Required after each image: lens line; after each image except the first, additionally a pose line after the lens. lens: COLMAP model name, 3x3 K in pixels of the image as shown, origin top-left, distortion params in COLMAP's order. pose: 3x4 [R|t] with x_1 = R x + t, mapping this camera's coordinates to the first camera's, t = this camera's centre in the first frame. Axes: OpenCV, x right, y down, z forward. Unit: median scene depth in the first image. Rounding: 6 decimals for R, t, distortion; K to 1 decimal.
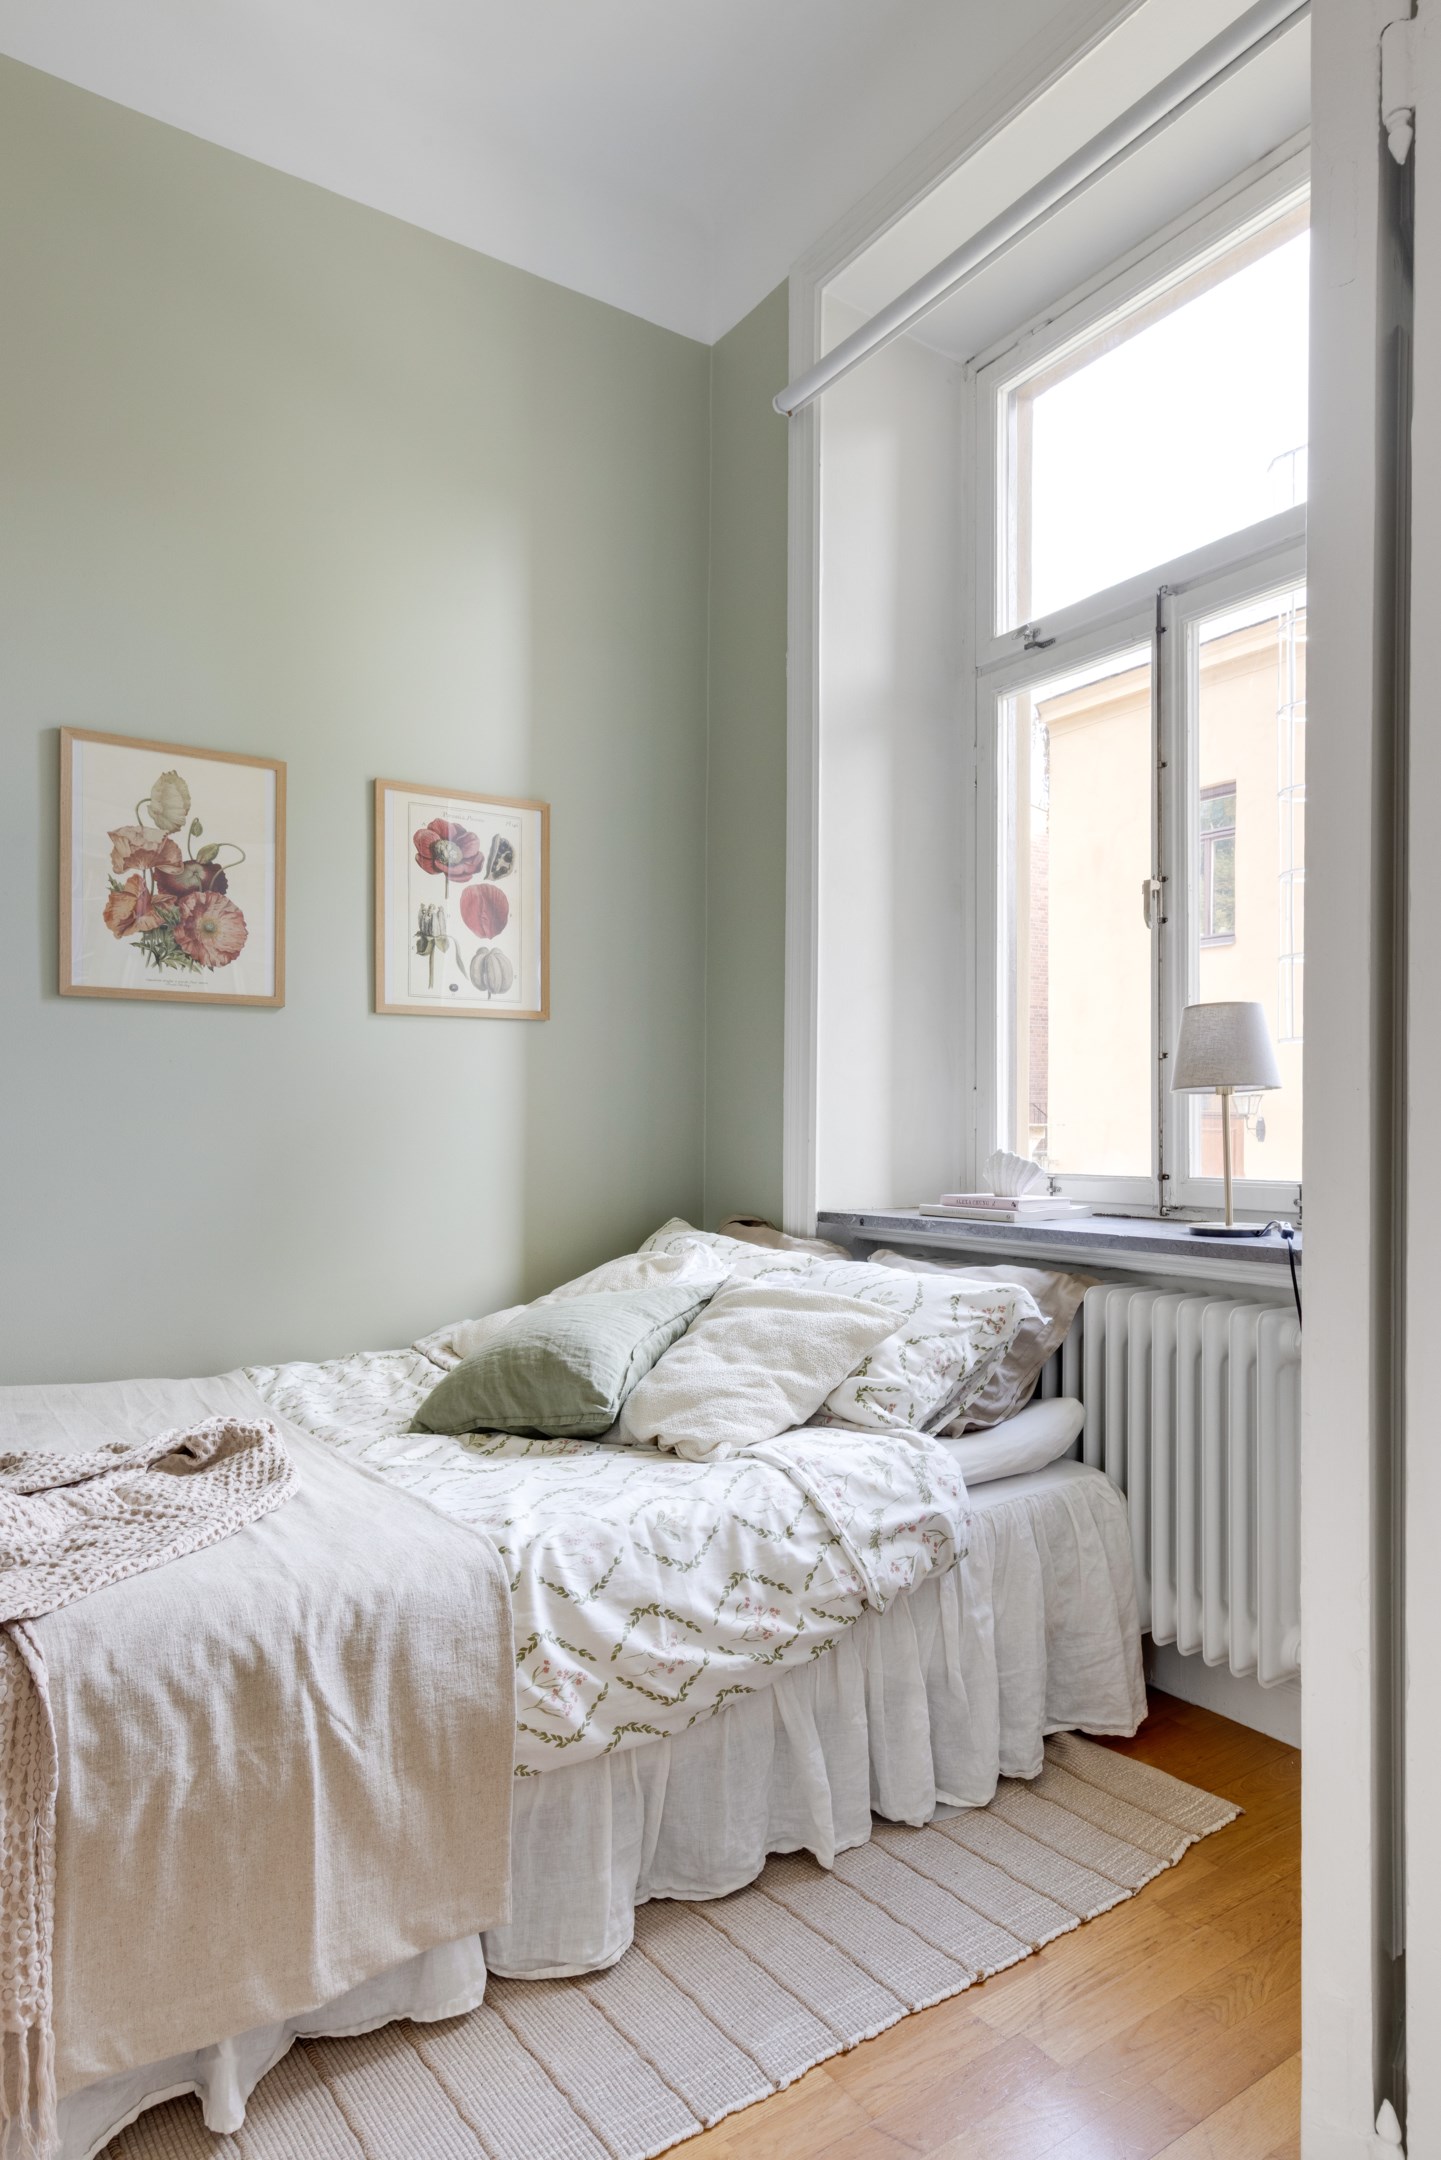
lens RADIAL K [[1266.1, 0, 772.7], [0, 1266.1, 1111.3], [0, 0, 1]] dist [0.022278, 0.001293]
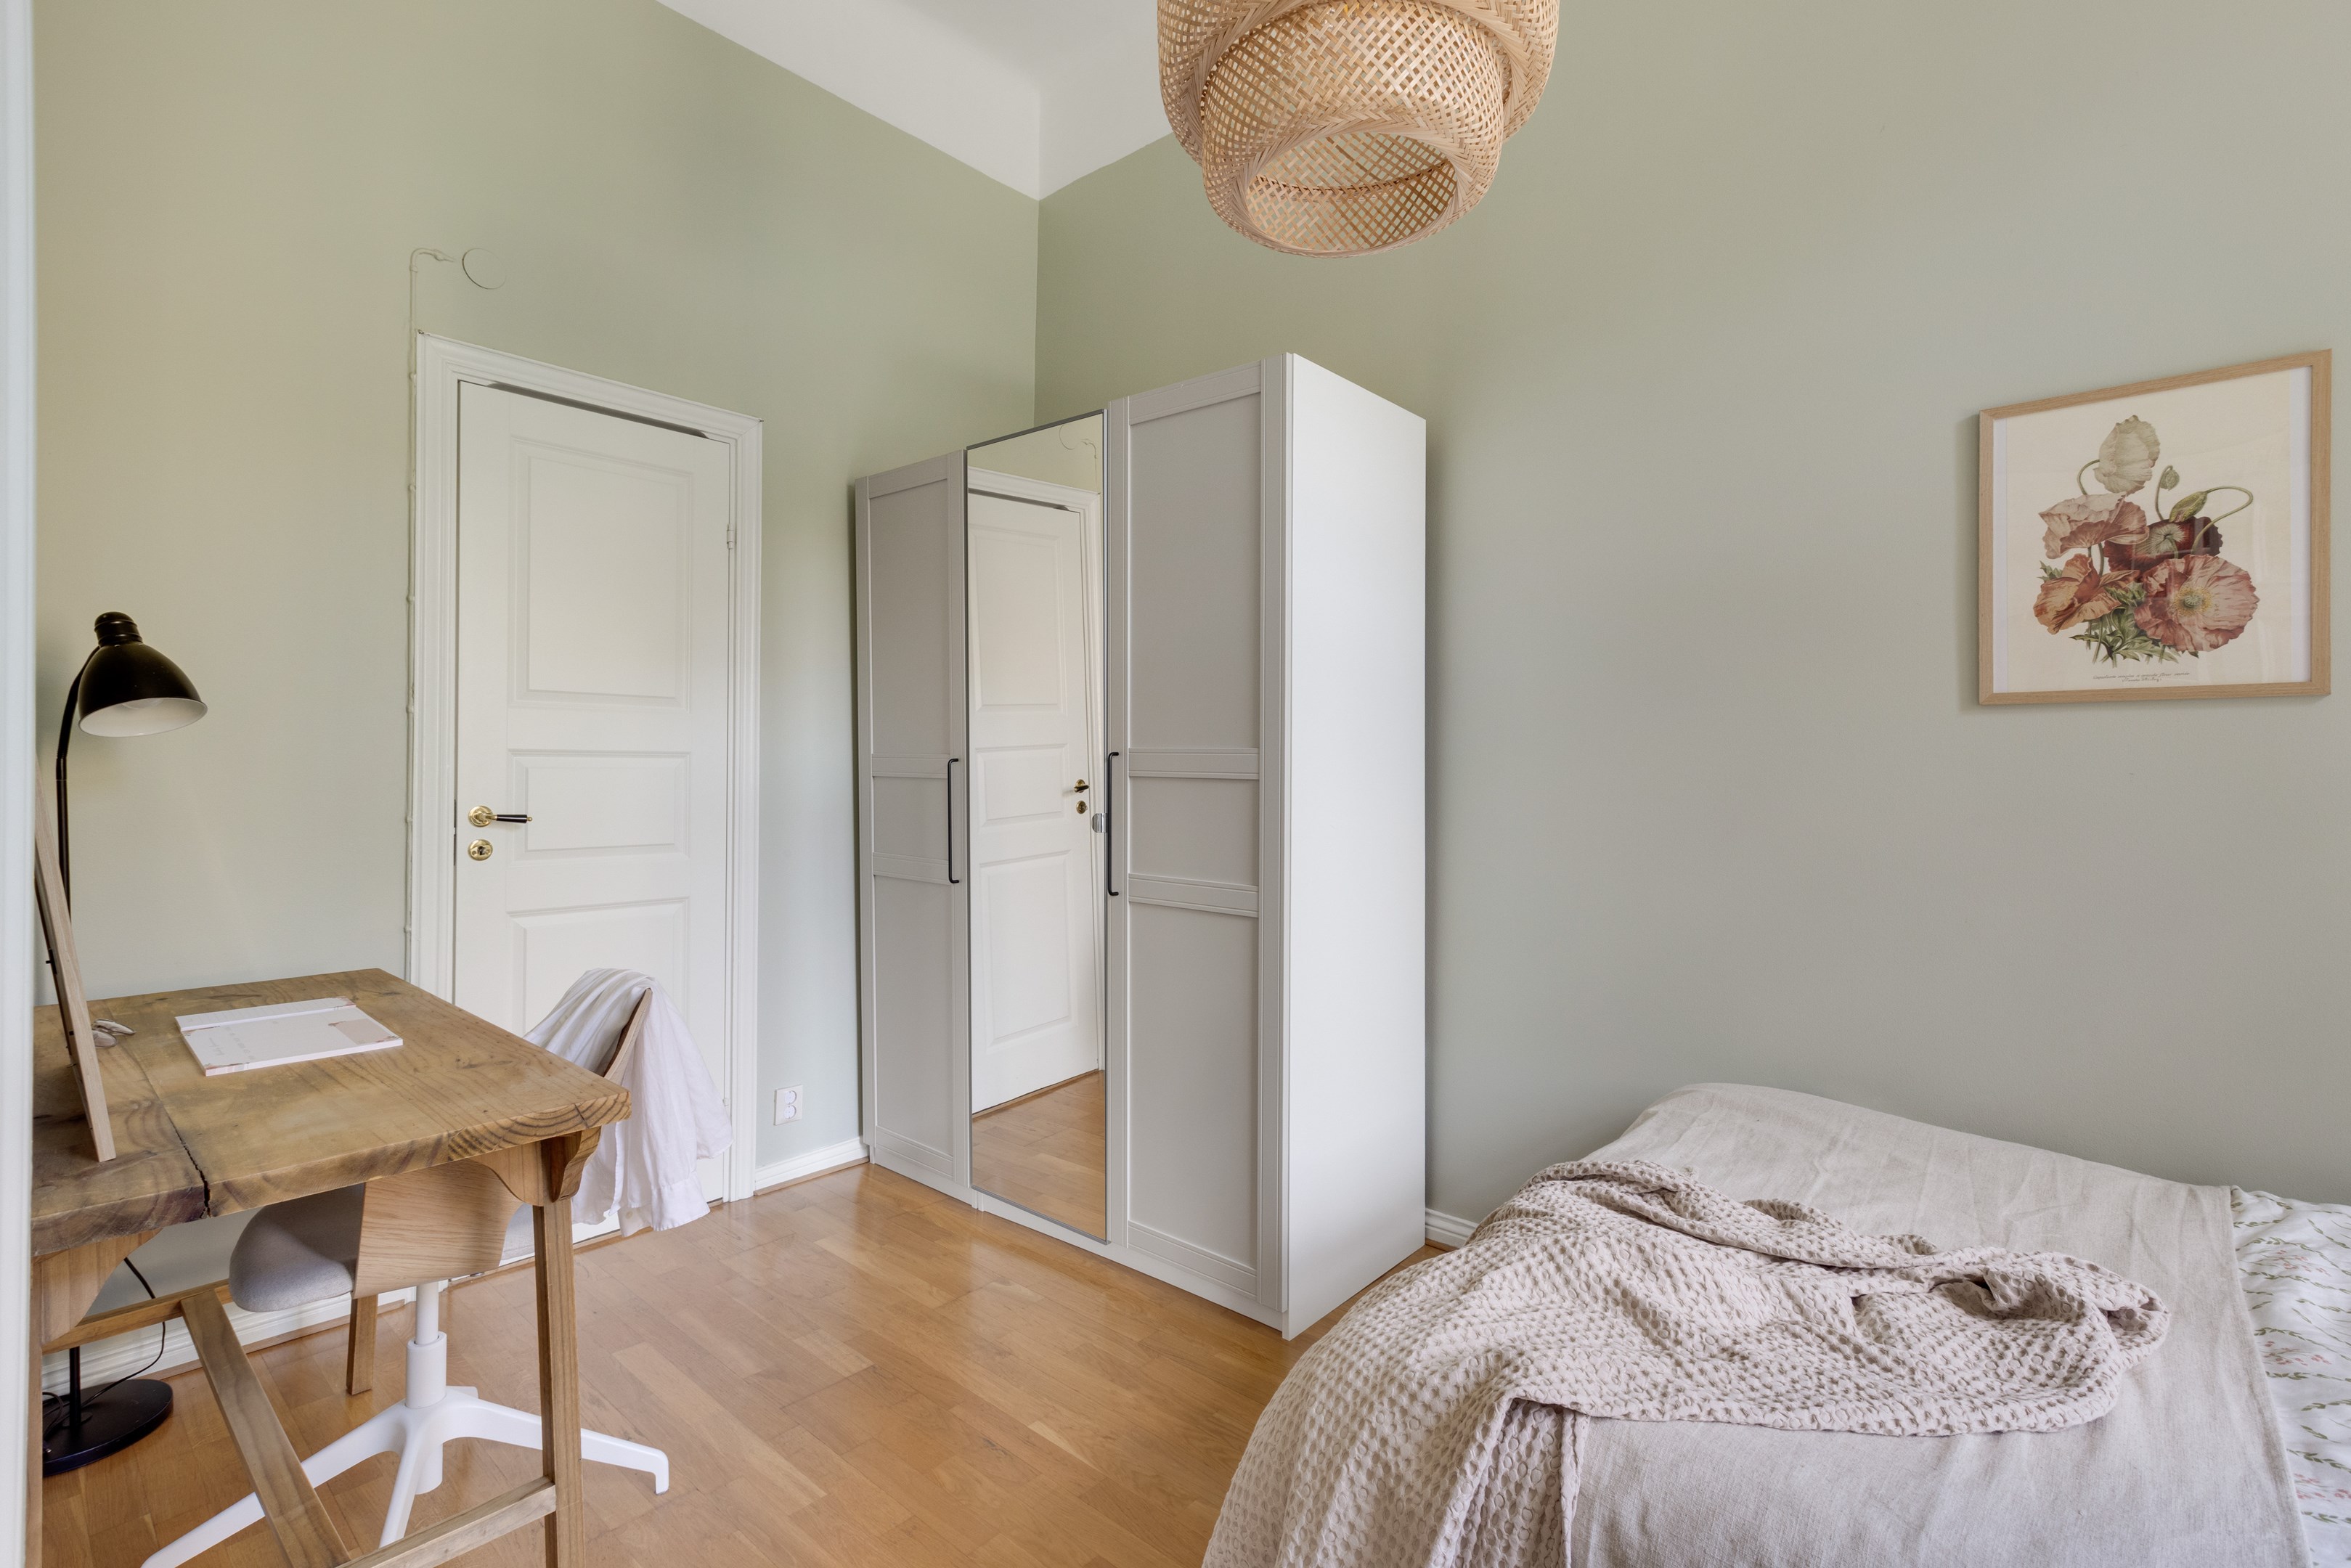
lens RADIAL K [[1087.3, 0, 1106.0], [0, 1087.3, 768.1], [0, 0, 1]] dist [0.002704, -0.000868]
pose [[0.213189, -0.008289, -0.976976, 0.066612], [-0.000206, 0.999964, -0.008530, -0.037582], [0.977011, 0.002020, 0.213180, 0.215565]]
